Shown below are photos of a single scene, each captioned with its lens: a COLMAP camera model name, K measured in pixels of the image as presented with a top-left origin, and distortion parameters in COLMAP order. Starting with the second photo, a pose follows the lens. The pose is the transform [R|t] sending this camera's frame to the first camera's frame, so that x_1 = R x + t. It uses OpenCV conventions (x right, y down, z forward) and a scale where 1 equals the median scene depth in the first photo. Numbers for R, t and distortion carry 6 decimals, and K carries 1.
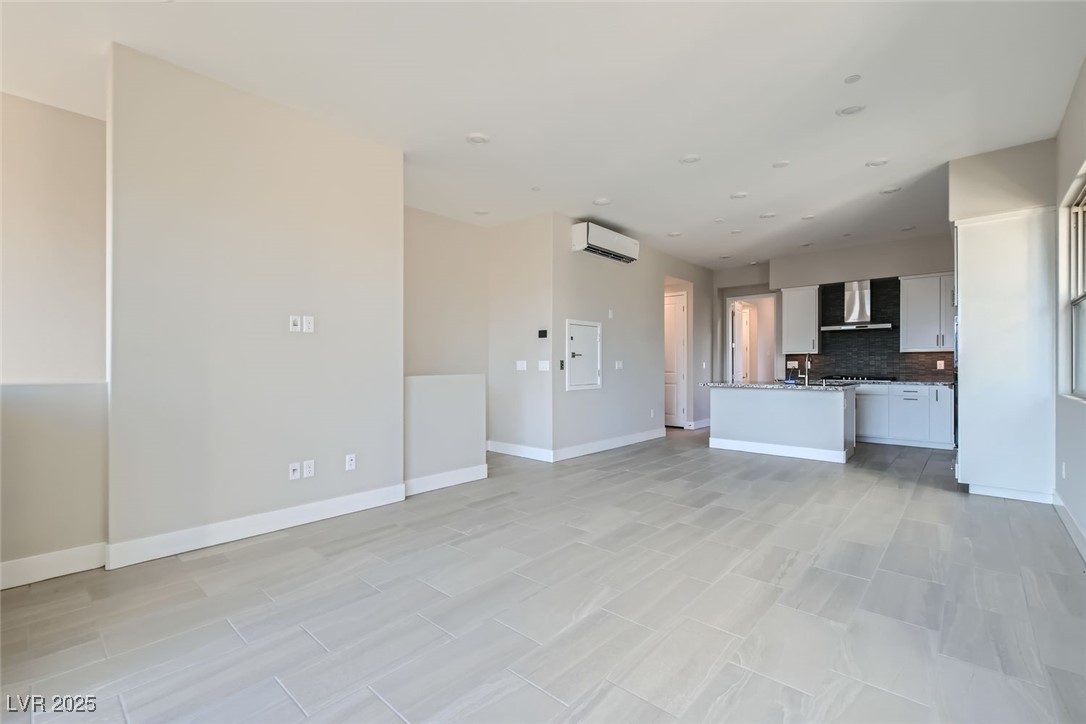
lens RADIAL K [[473.6, 0, 546.4], [0, 473.6, 364.5], [0, 0, 1]] dist [0.011114, -0.007290]
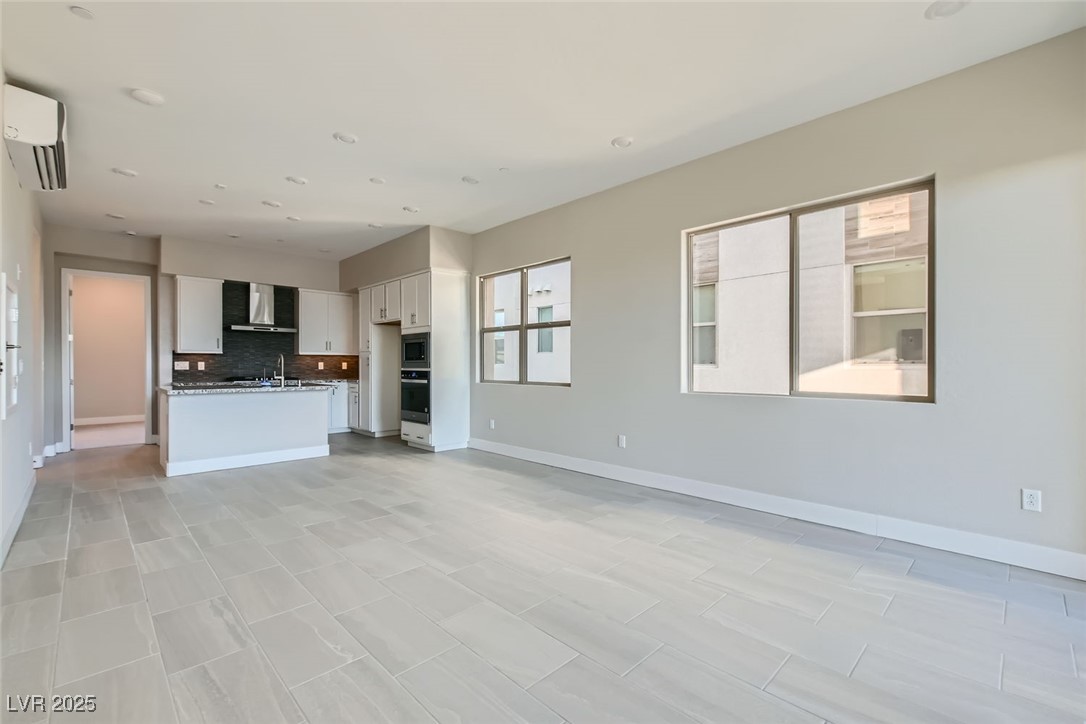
lens RADIAL K [[471.0, 0, 546.2], [0, 471.0, 365.2], [0, 0, 1]] dist [0.011072, -0.007484]
pose [[0.064404, 0.000203, 0.997924, -0.339138], [-0.001246, 0.999999, -0.000123, -0.000959], [-0.997923, -0.001236, 0.064404, 0.337673]]
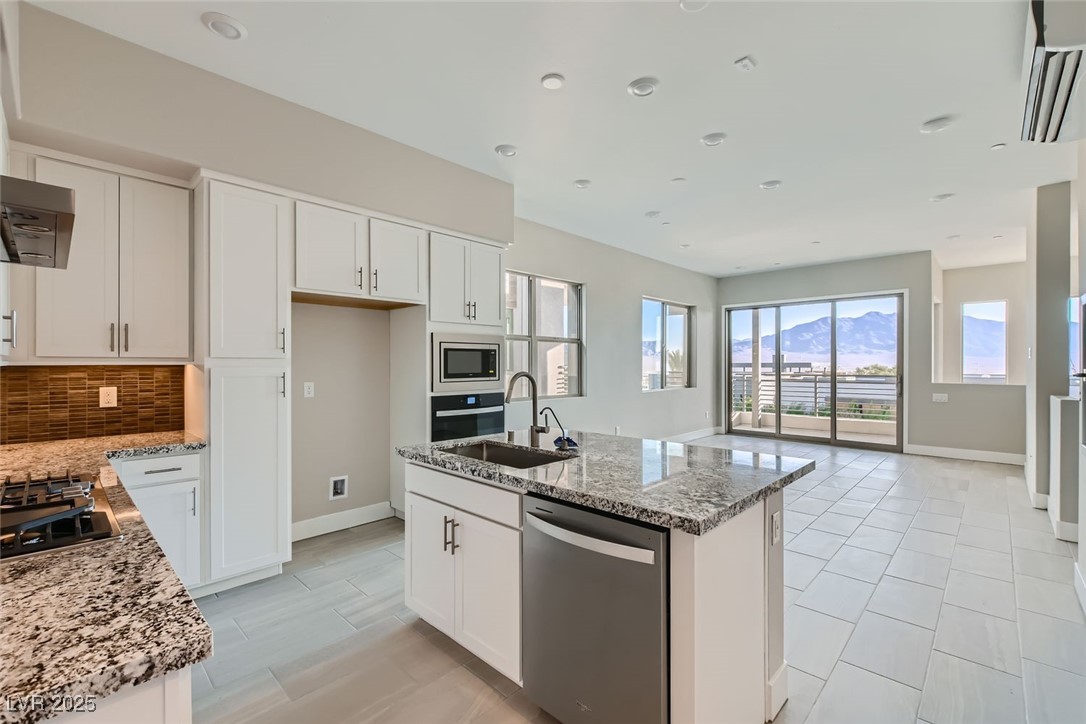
lens RADIAL K [[473.6, 0, 546.4], [0, 473.6, 364.5], [0, 0, 1]] dist [0.011114, -0.007290]
pose [[-0.999630, 0.001662, 0.027142, 0.455962], [0.001682, 0.999998, 0.000713, -0.026535], [-0.027141, 0.000758, -0.999631, 1.223928]]
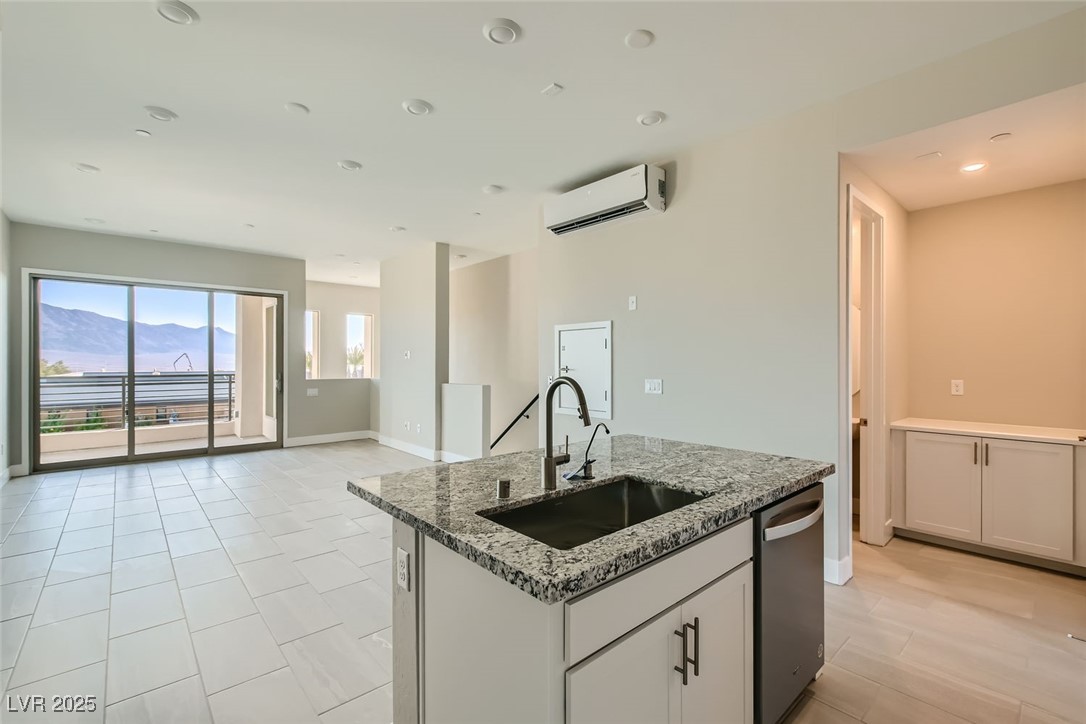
lens RADIAL K [[473.6, 0, 546.4], [0, 473.6, 364.5], [0, 0, 1]] dist [0.011114, -0.007290]
pose [[-0.108870, 0.007026, -0.994031, 0.711114], [0.000280, 0.999975, 0.007037, -0.028229], [0.994056, 0.000488, -0.108869, 0.889385]]
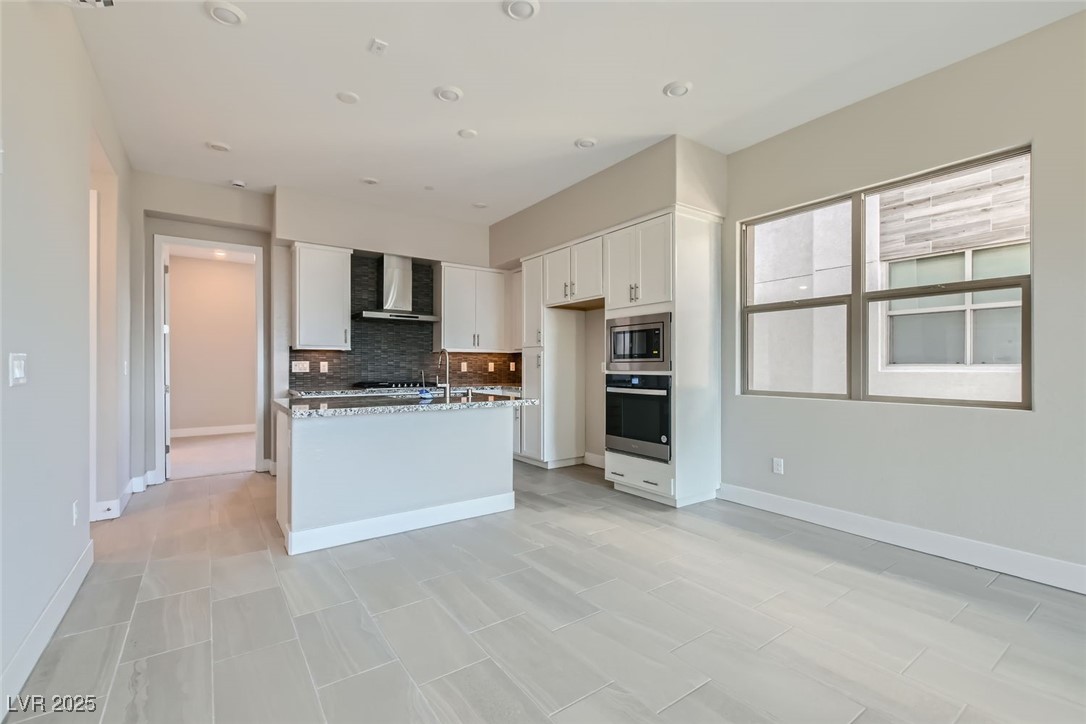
lens RADIAL K [[473.6, 0, 546.4], [0, 473.6, 364.5], [0, 0, 1]] dist [0.011114, -0.007290]
pose [[0.217308, 0.004033, 0.976095, -0.032985], [-0.001540, 0.999992, -0.003789, -0.000472], [-0.976102, -0.000680, 0.217312, 0.633781]]
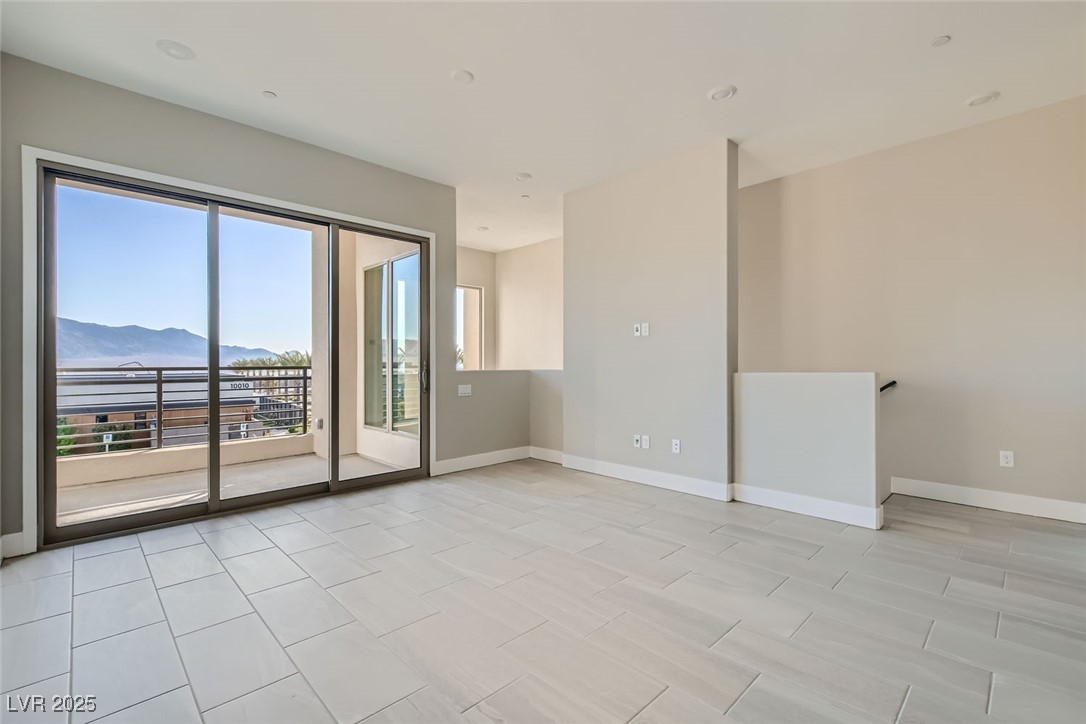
lens RADIAL K [[477.3, 0, 542.3], [0, 477.3, 365.0], [0, 0, 1]] dist [0.002669, -0.000006]
pose [[-0.069356, 0.005152, -0.997579, 0.393781], [0.005406, 0.999974, 0.004789, 0.002147], [0.997577, -0.005061, -0.069383, 0.400480]]
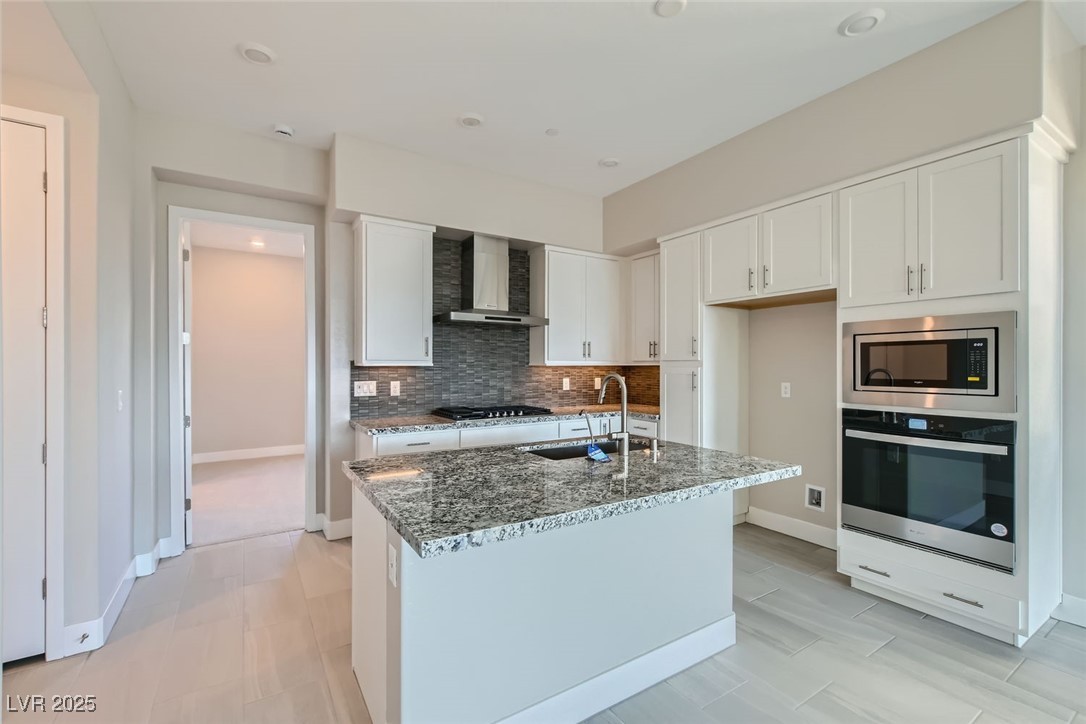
lens RADIAL K [[471.0, 0, 546.2], [0, 471.0, 365.2], [0, 0, 1]] dist [0.011072, -0.007484]
pose [[0.267800, 0.001146, 0.963474, 0.145757], [-0.002213, 0.999997, -0.000574, -0.026035], [-0.963472, -0.001978, 0.267801, 0.827625]]
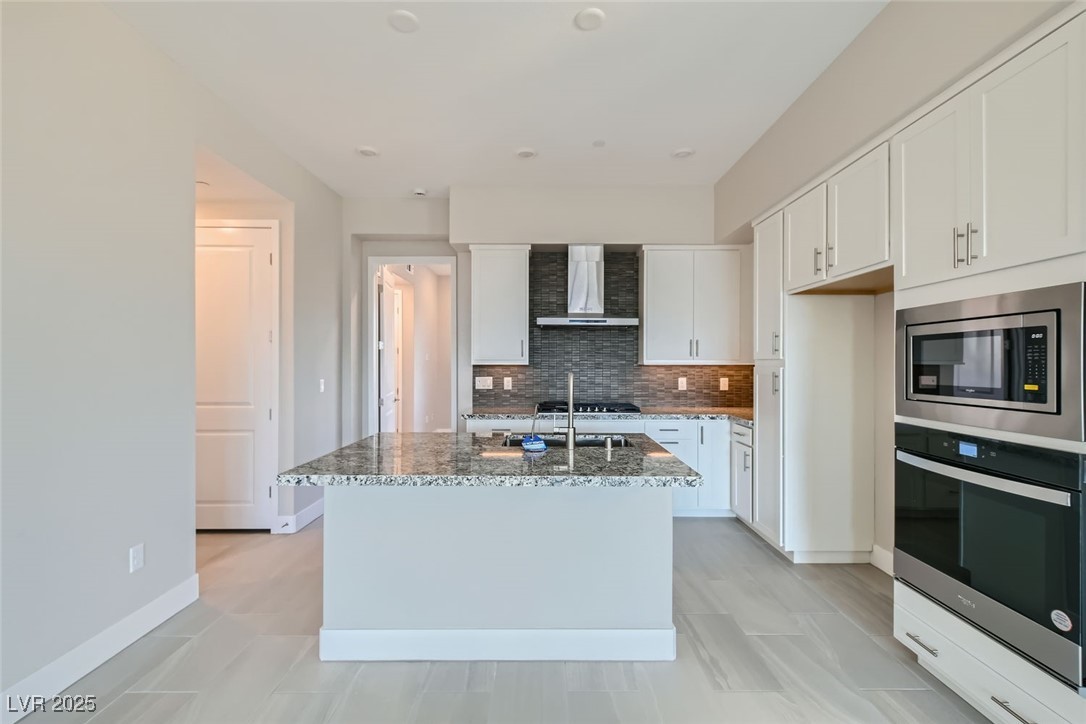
lens RADIAL K [[472.5, 0, 545.6], [0, 472.5, 361.5], [0, 0, 1]] dist [0.003966, -0.000433]
pose [[0.743969, 0.004846, 0.668196, 0.226567], [-0.003990, 0.999988, -0.002809, -0.027867], [-0.668202, -0.000576, 0.743980, 0.616636]]
